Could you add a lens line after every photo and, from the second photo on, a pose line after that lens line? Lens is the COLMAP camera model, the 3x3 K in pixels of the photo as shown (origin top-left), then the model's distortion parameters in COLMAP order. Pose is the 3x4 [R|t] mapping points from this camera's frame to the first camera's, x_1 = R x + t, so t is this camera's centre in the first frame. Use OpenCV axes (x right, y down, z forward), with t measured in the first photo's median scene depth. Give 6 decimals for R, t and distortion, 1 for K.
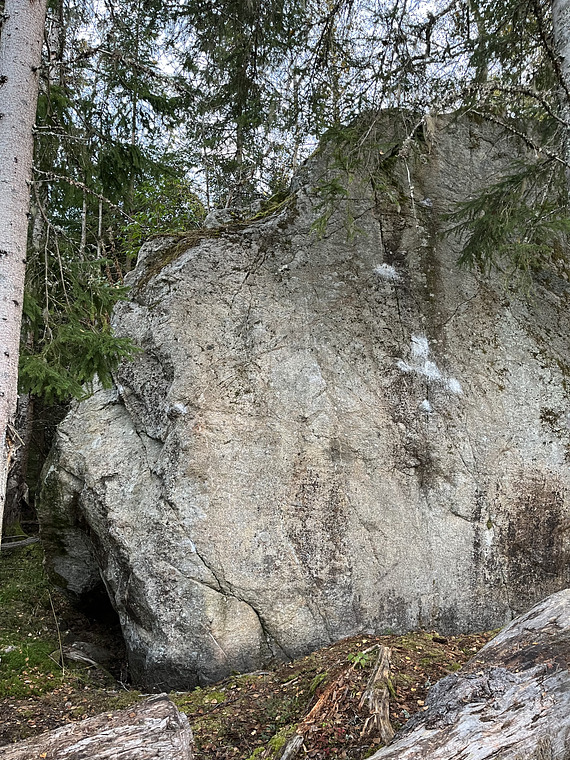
lens RADIAL K [[574.7, 0, 285.0], [0, 574.7, 380.0], [0, 0, 1]] dist [0.047789, -0.002487]
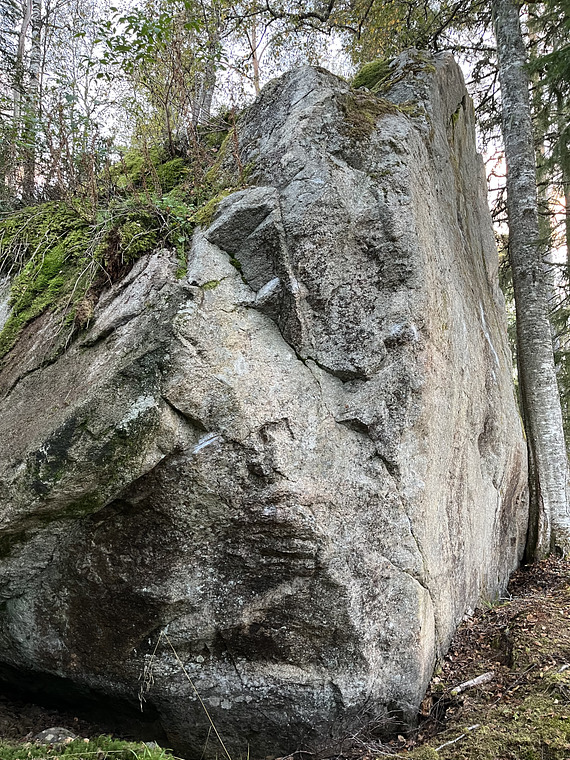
lens RADIAL K [[574.7, 0, 285.0], [0, 574.7, 380.0], [0, 0, 1]] dist [0.047789, -0.002487]
pose [[0.676748, 0.120406, 0.726302, -0.762367], [-0.133058, 0.990293, -0.040191, 0.149404], [-0.724091, -0.069441, 0.686200, 0.600504]]
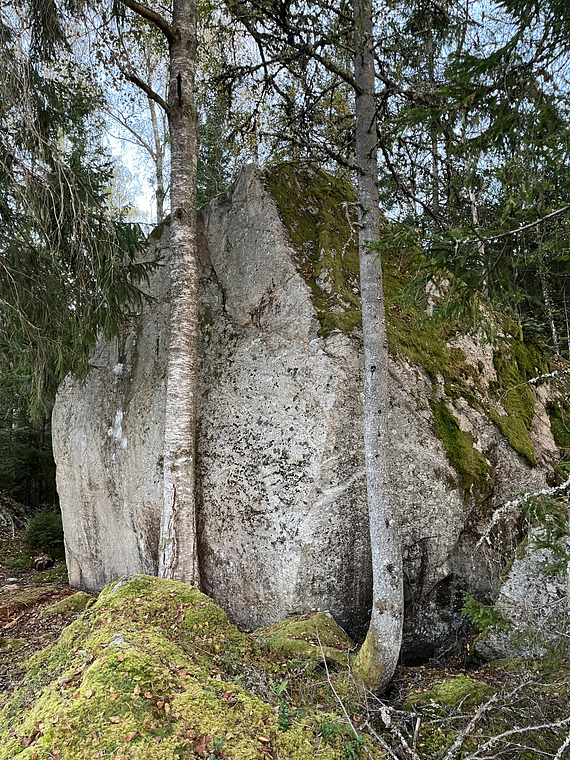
lens RADIAL K [[574.7, 0, 285.0], [0, 574.7, 380.0], [0, 0, 1]] dist [0.047789, -0.002487]
pose [[0.493993, -0.103650, -0.863266, 1.972011], [0.166176, 0.985821, -0.023273, -0.051778], [0.853438, -0.131957, 0.504213, 0.662394]]
